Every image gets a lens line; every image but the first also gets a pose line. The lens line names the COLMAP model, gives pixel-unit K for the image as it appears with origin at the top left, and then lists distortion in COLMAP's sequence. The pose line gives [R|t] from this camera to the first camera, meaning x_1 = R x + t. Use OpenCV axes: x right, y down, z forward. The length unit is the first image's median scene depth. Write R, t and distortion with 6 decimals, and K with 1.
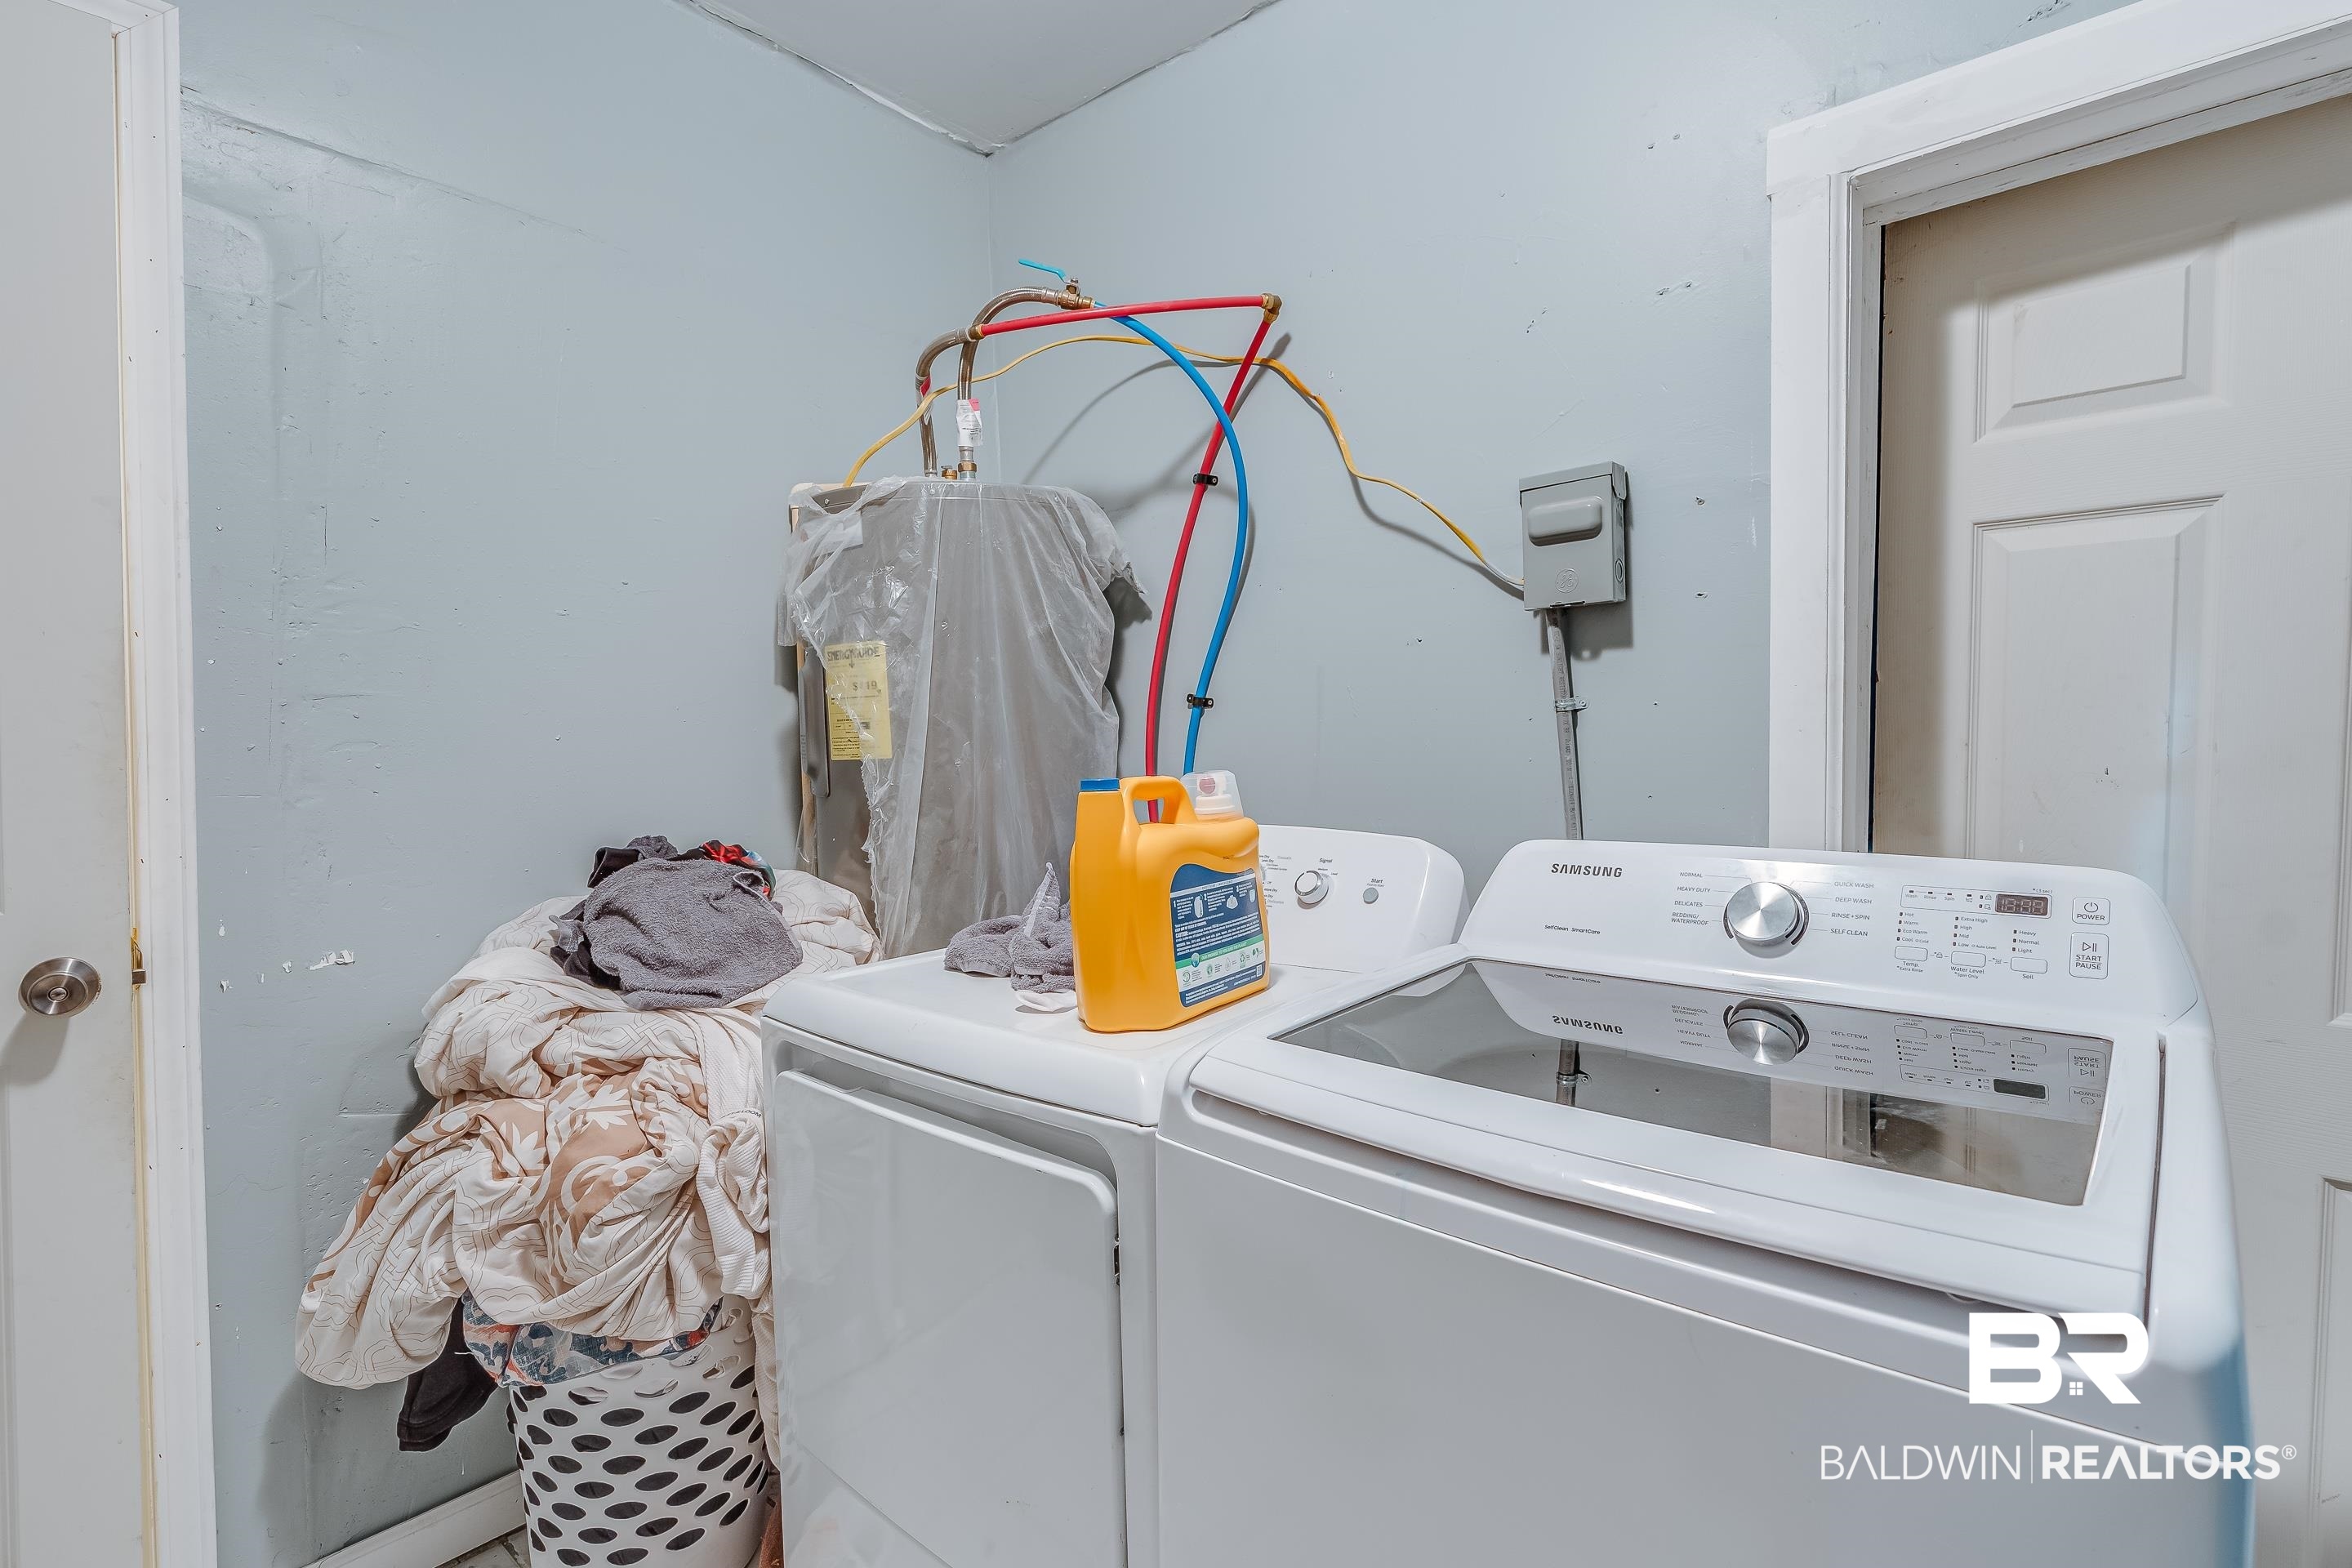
lens RADIAL K [[1087.9, 0, 1183.0], [0, 1087.9, 780.8], [0, 0, 1]] dist [-0.001358, -0.000111]
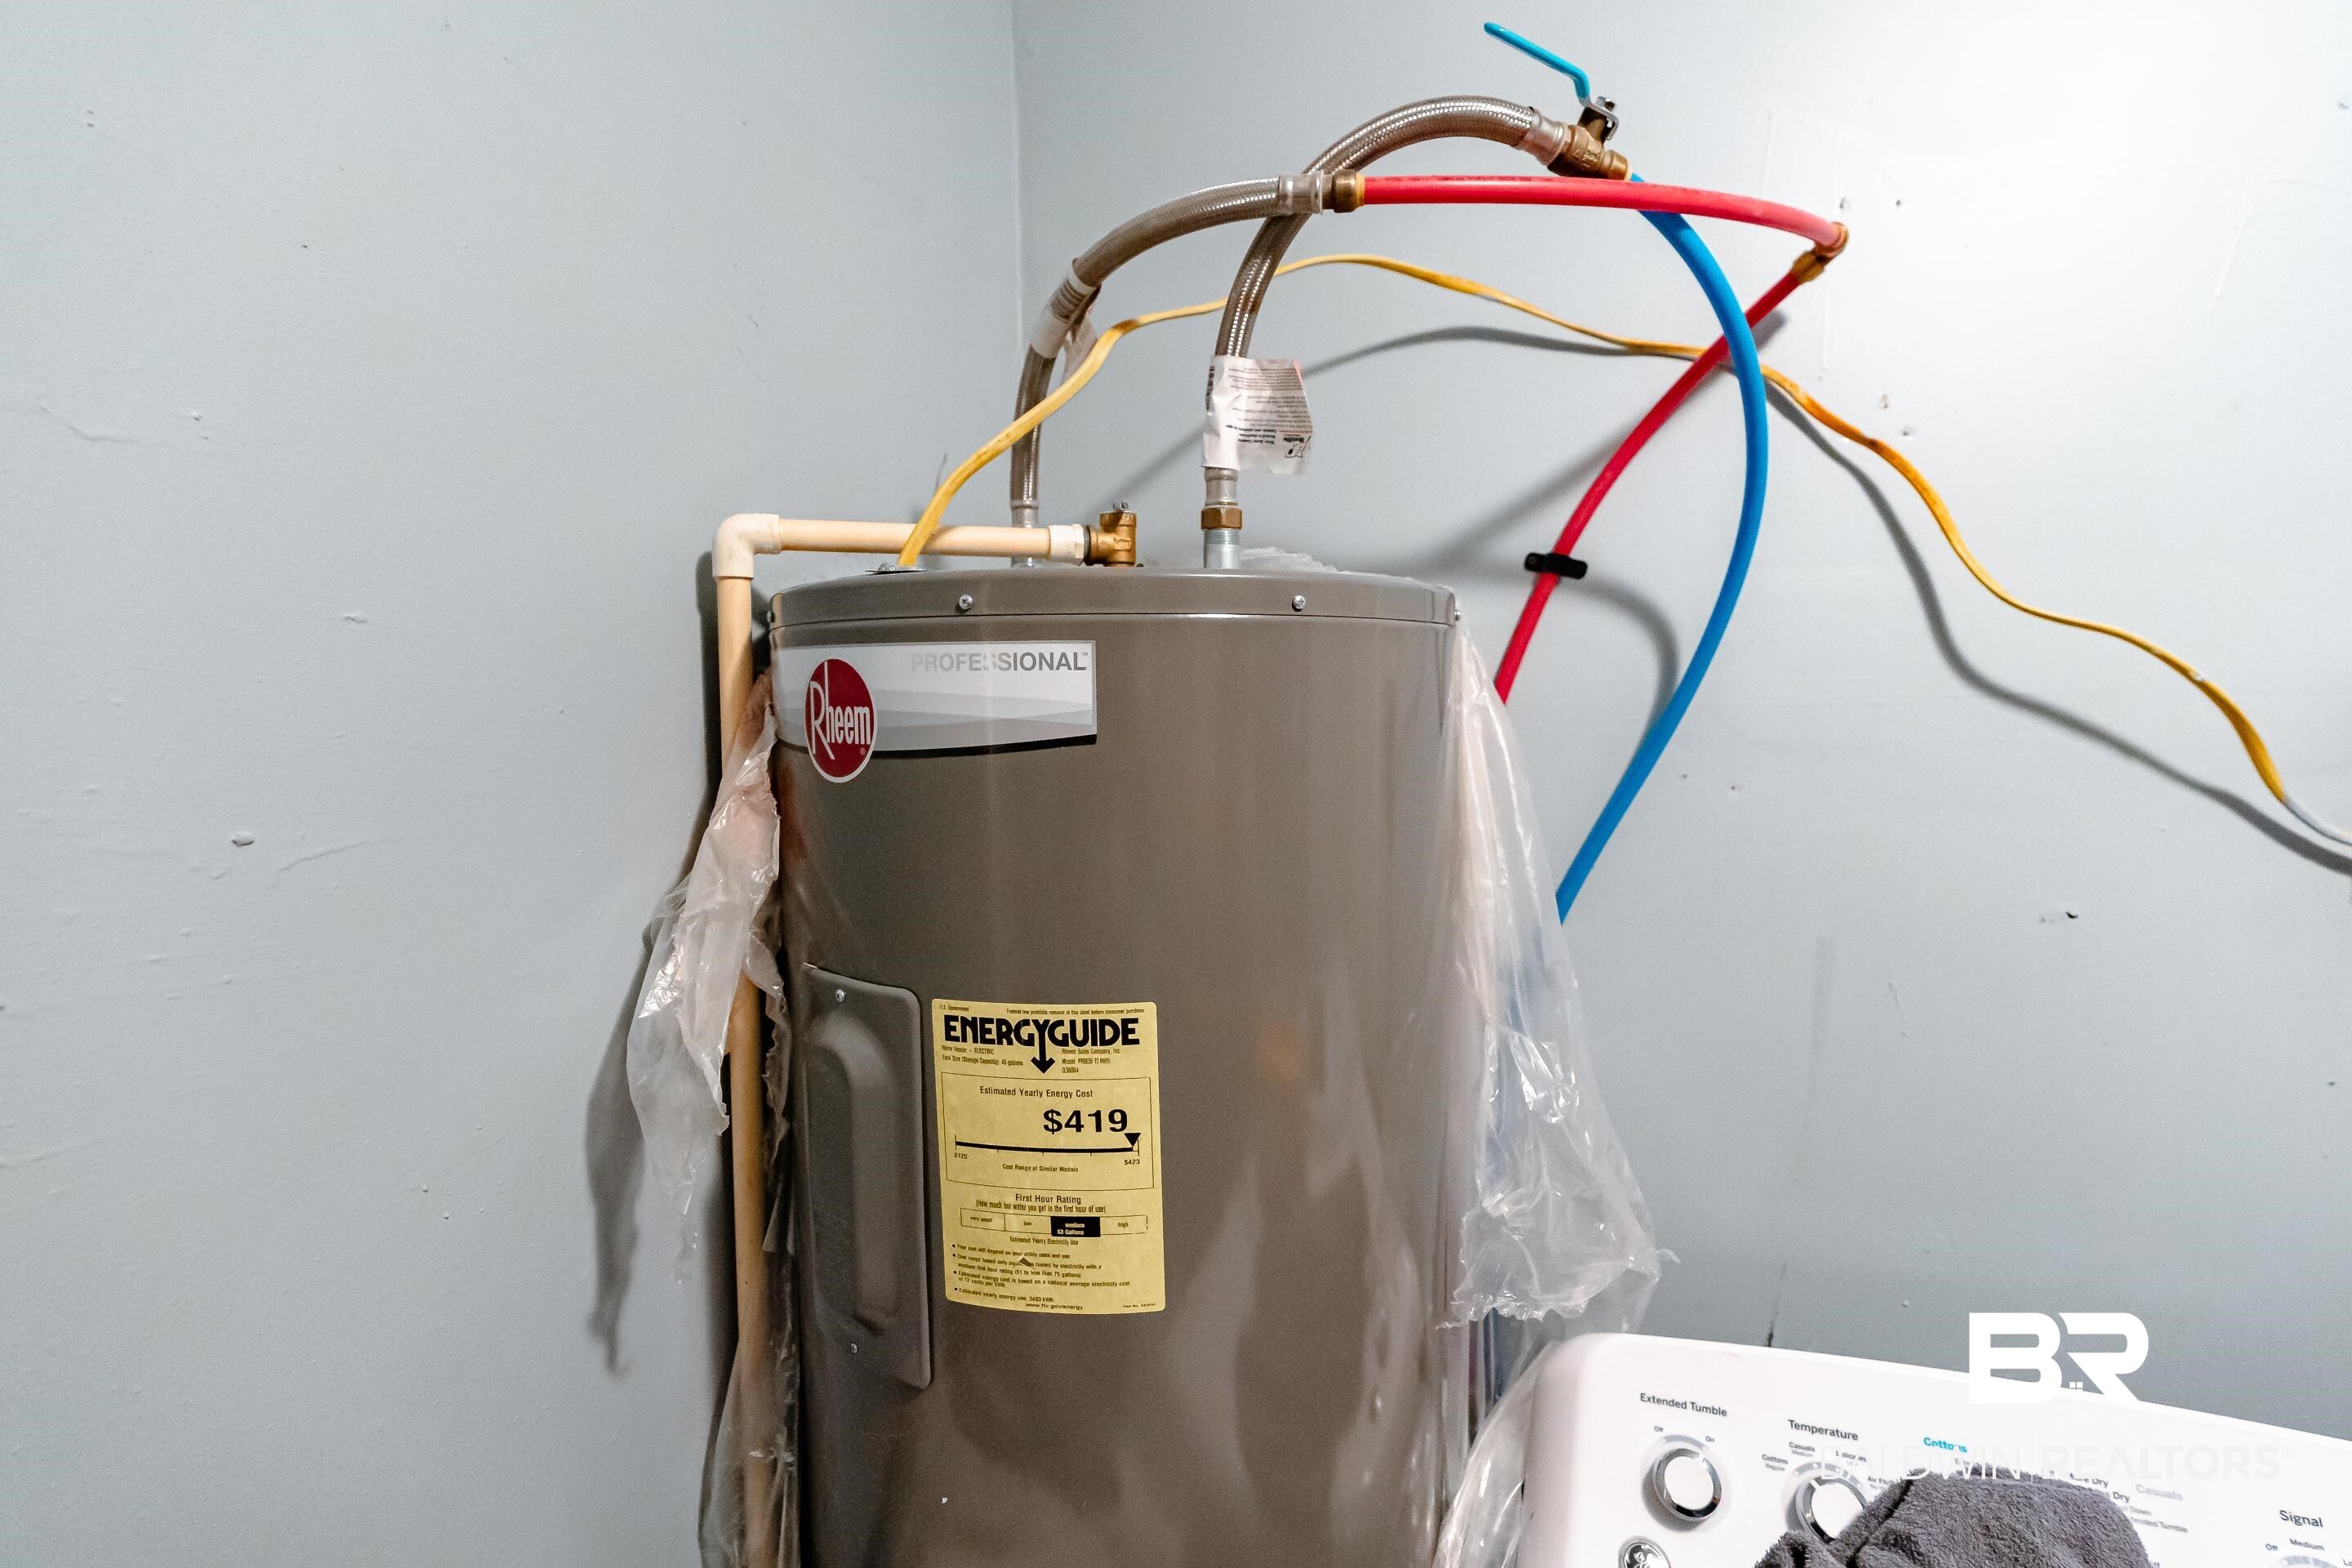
lens RADIAL K [[1087.9, 0, 1183.0], [0, 1087.9, 780.8], [0, 0, 1]] dist [-0.001358, -0.000111]
pose [[0.928451, -0.020075, 0.370911, -0.391745], [0.023796, 0.999702, -0.005459, -0.195732], [-0.370691, 0.013895, 0.928652, 0.652839]]
